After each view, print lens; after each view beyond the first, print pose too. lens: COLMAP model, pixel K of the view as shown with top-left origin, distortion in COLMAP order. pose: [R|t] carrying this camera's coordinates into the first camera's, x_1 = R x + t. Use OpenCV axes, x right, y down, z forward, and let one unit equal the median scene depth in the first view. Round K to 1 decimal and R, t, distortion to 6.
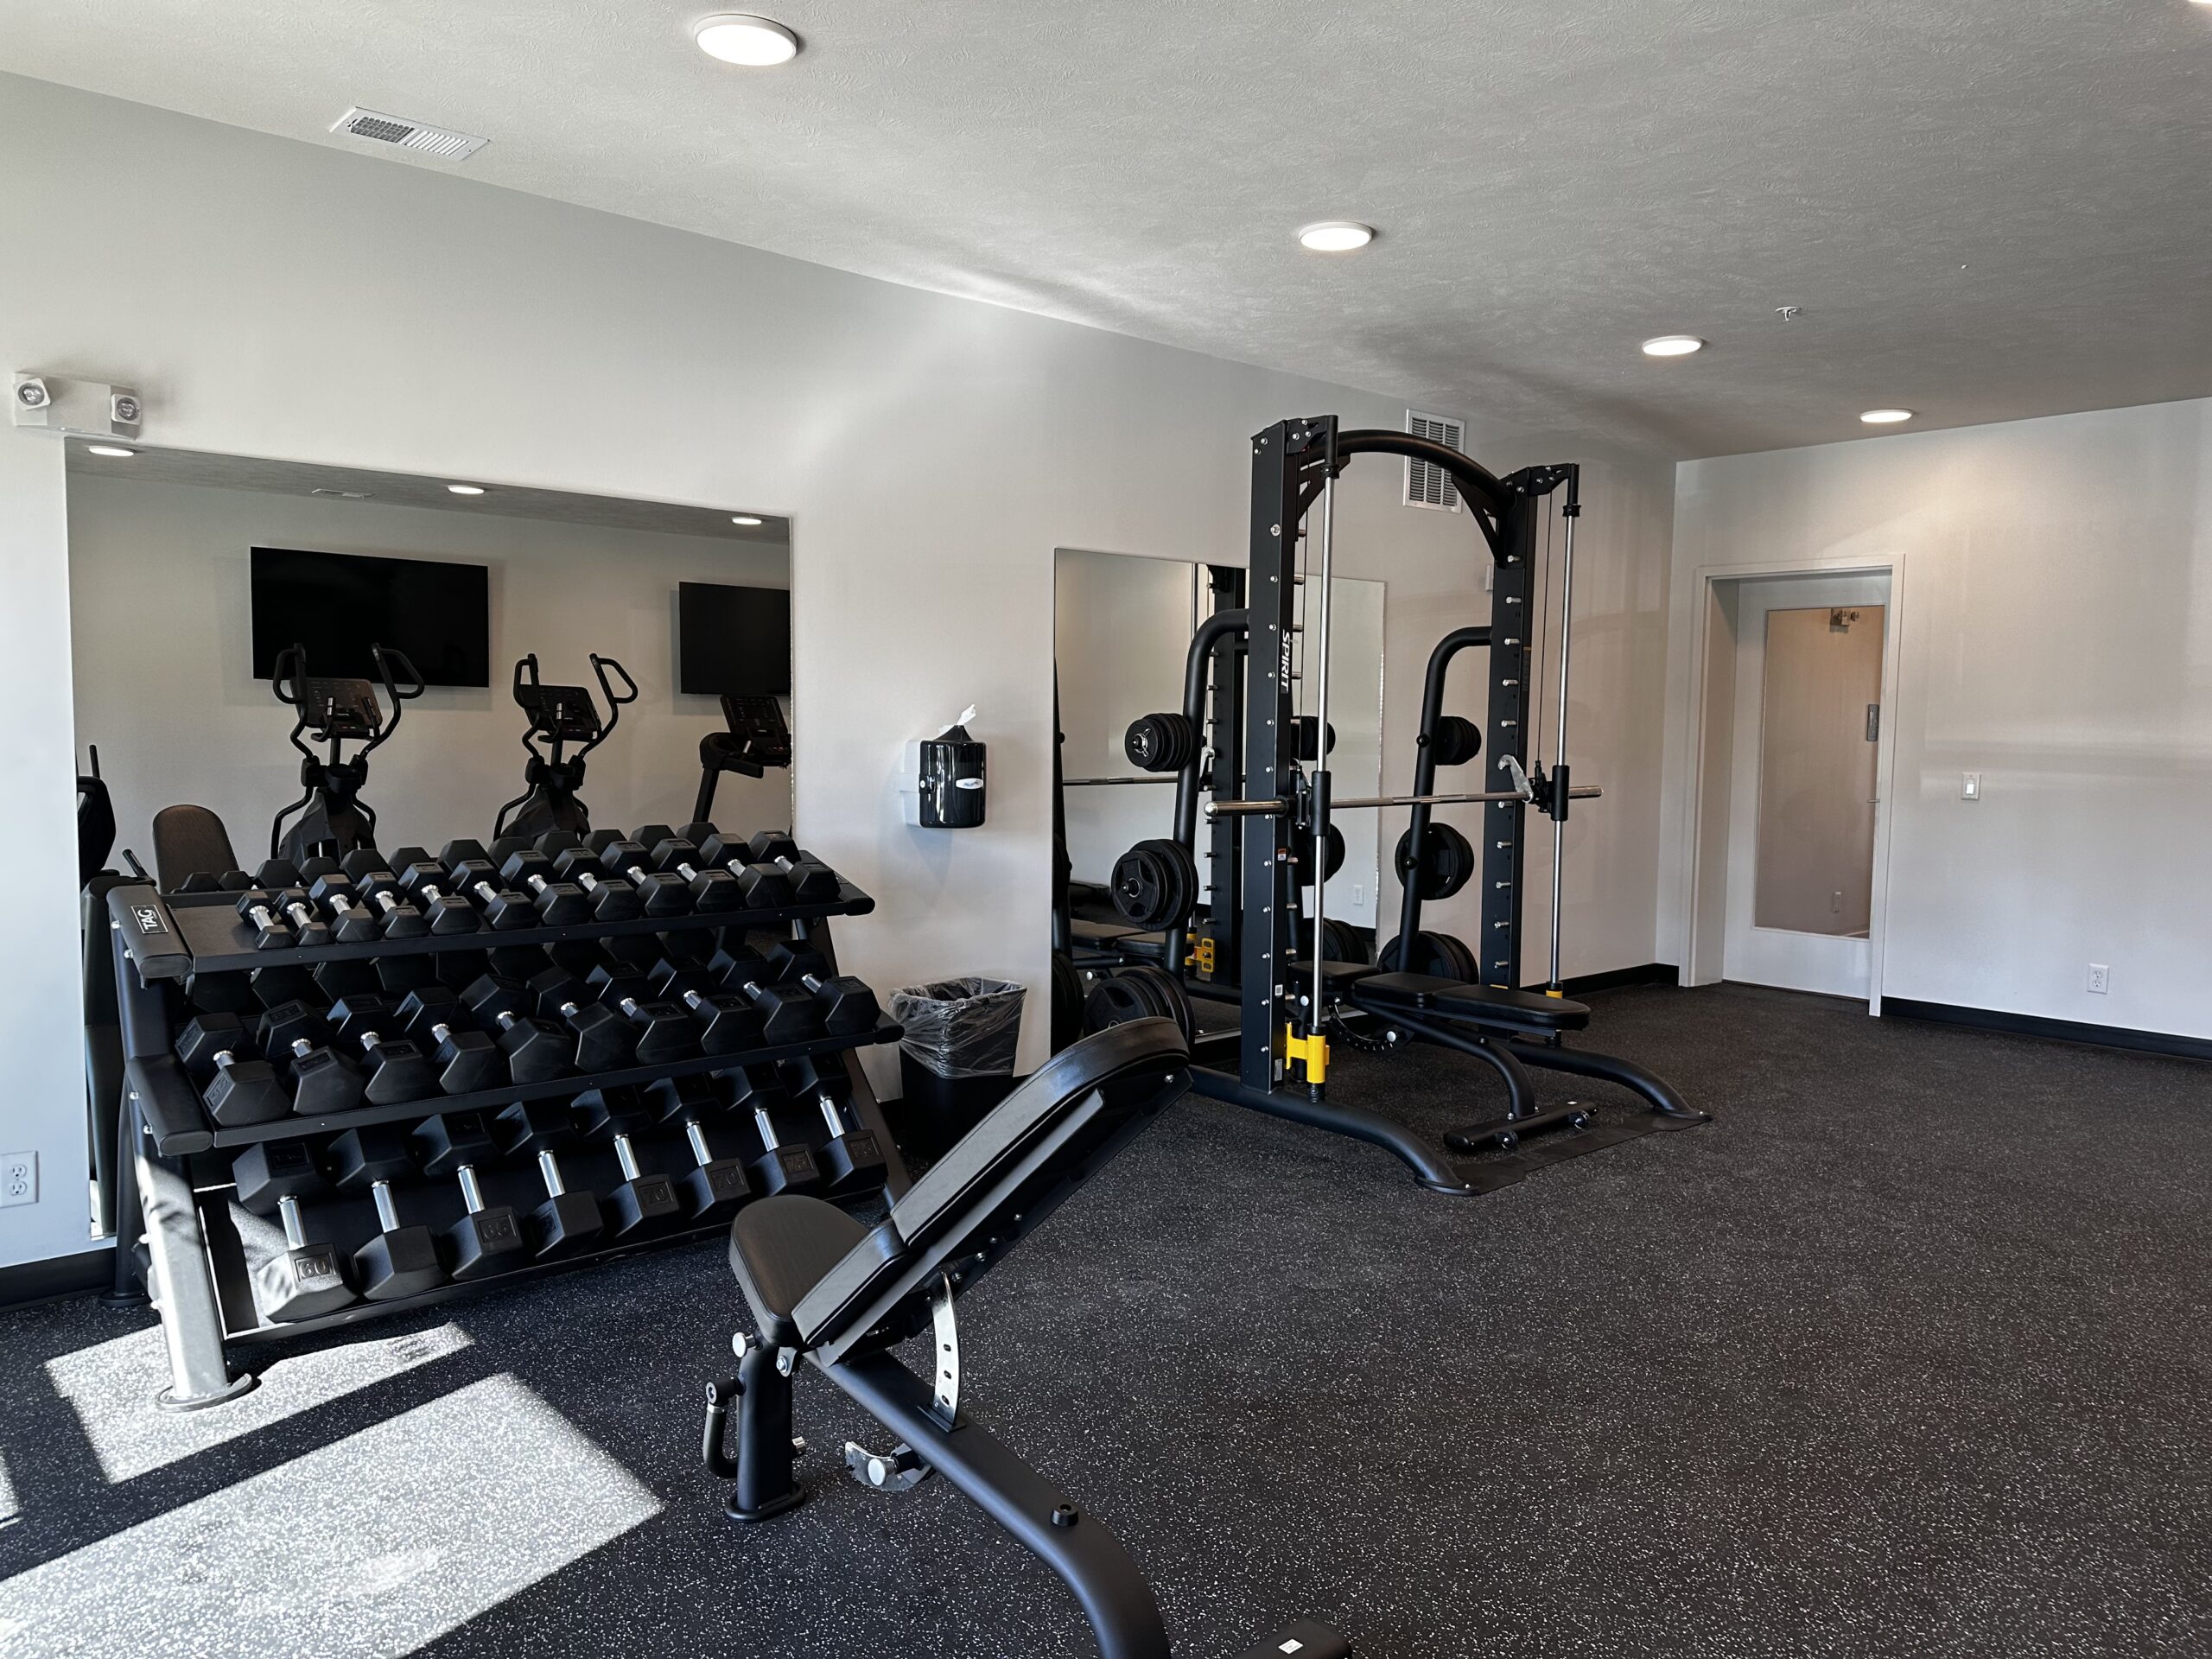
lens RADIAL K [[1595.4, 0, 1106.0], [0, 1595.4, 829.5], [0, 0, 1]] dist [0.005106, -0.027142]
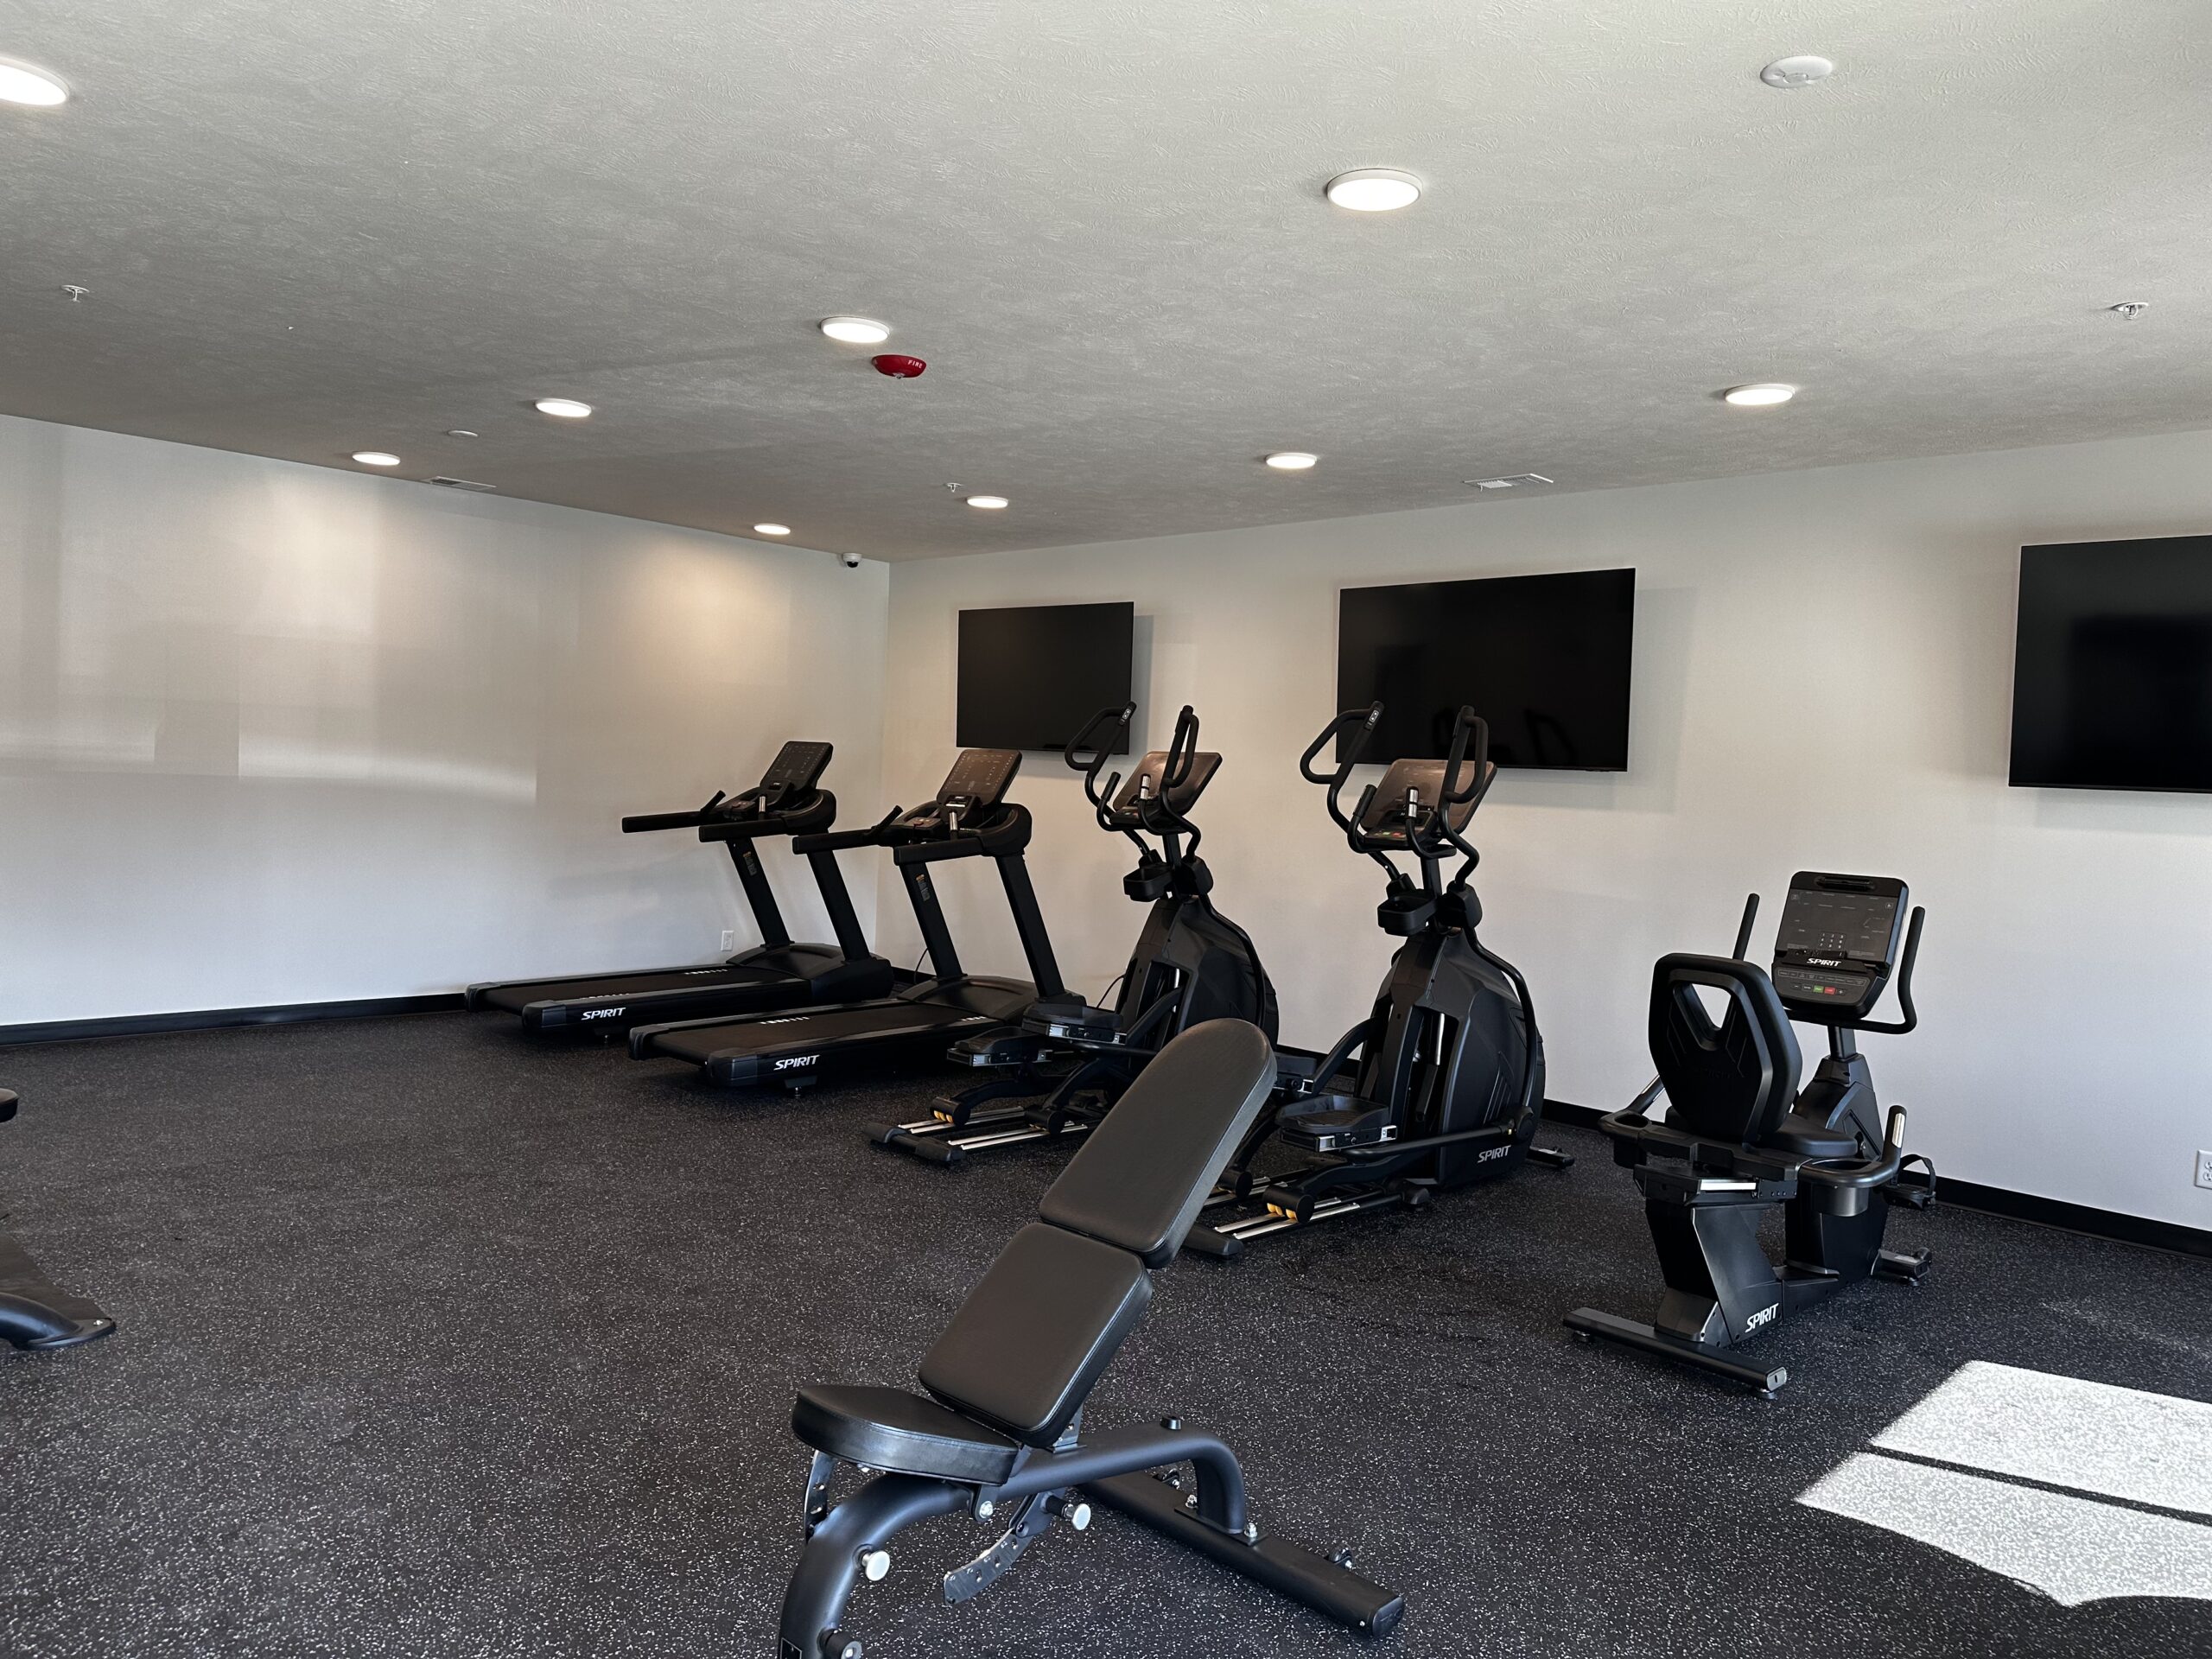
lens RADIAL K [[1595.4, 0, 1106.0], [0, 1595.4, 829.5], [0, 0, 1]] dist [0.005106, -0.027142]
pose [[-0.103906, -0.059727, 0.992792, -0.726326], [0.029816, 0.997560, 0.063135, -0.073820], [-0.994140, 0.036161, -0.101871, 0.670567]]
